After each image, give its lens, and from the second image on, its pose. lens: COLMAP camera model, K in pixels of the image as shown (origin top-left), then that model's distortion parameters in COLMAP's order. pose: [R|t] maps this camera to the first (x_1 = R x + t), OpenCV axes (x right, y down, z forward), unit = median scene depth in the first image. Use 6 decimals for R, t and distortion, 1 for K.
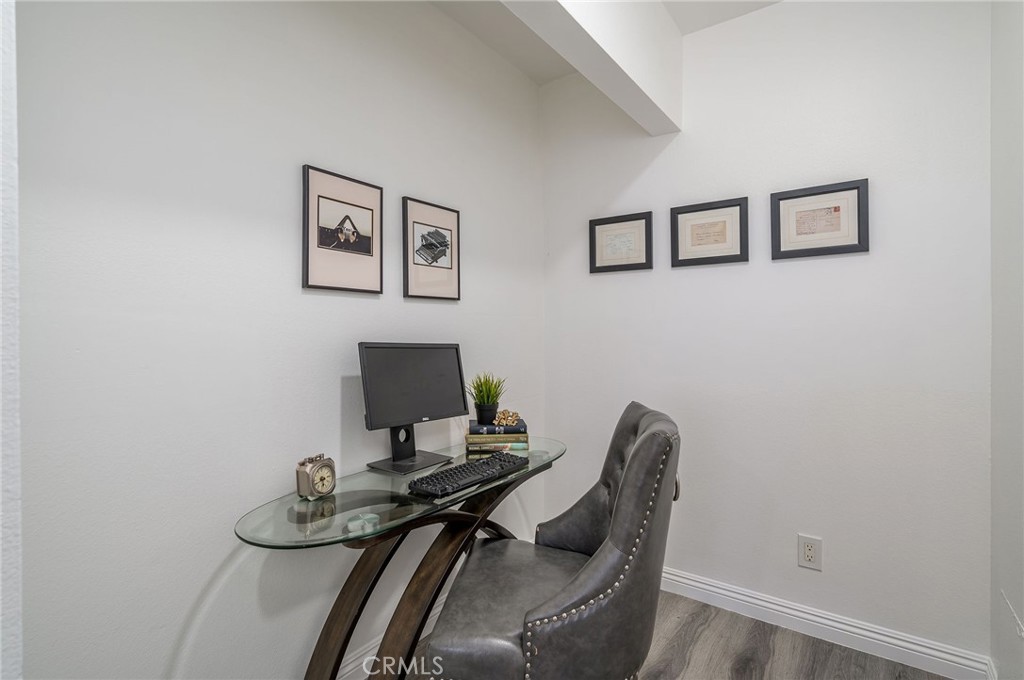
lens RADIAL K [[509.0, 0, 512.6], [0, 509.0, 335.7], [0, 0, 1]] dist [-0.003382, -0.000907]
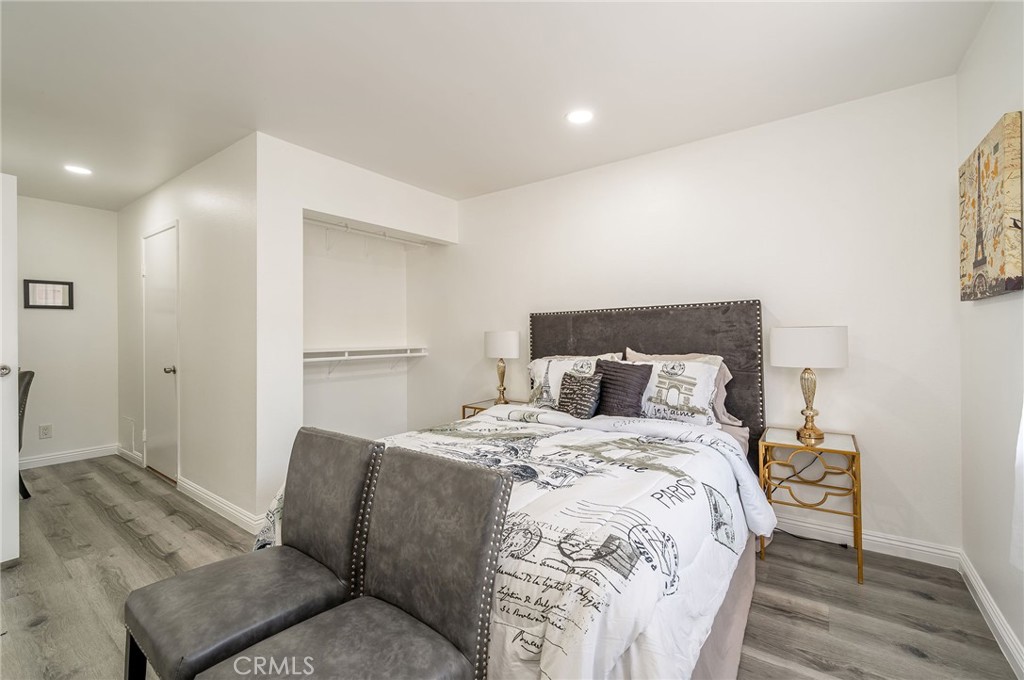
lens RADIAL K [[434.9, 0, 514.6], [0, 434.9, 334.1], [0, 0, 1]] dist [-0.001825, -0.000288]
pose [[0.014633, 0.008408, 0.999858, -1.762447], [0.010246, 0.999911, -0.008558, 0.001631], [-0.999840, 0.010370, 0.014545, -0.999502]]
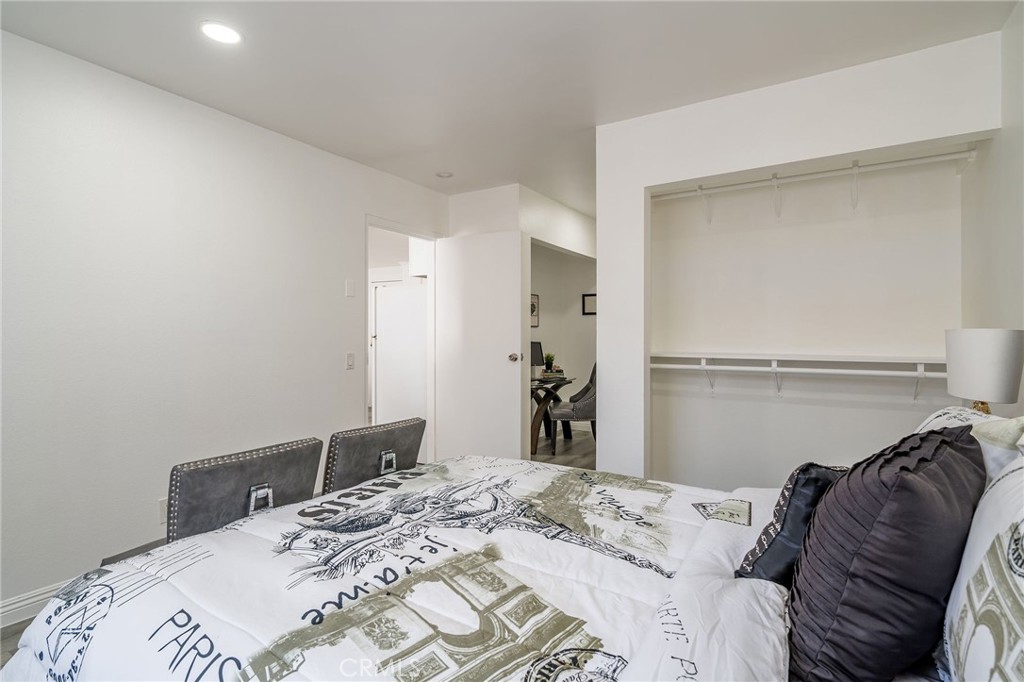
lens RADIAL K [[509.0, 0, 508.5], [0, 509.0, 335.9], [0, 0, 1]] dist [-0.003382, -0.000907]
pose [[0.998386, 0.009687, 0.055955, -0.456654], [-0.009520, 0.999949, -0.003259, -0.008350], [-0.055984, 0.002721, 0.998428, -1.939779]]
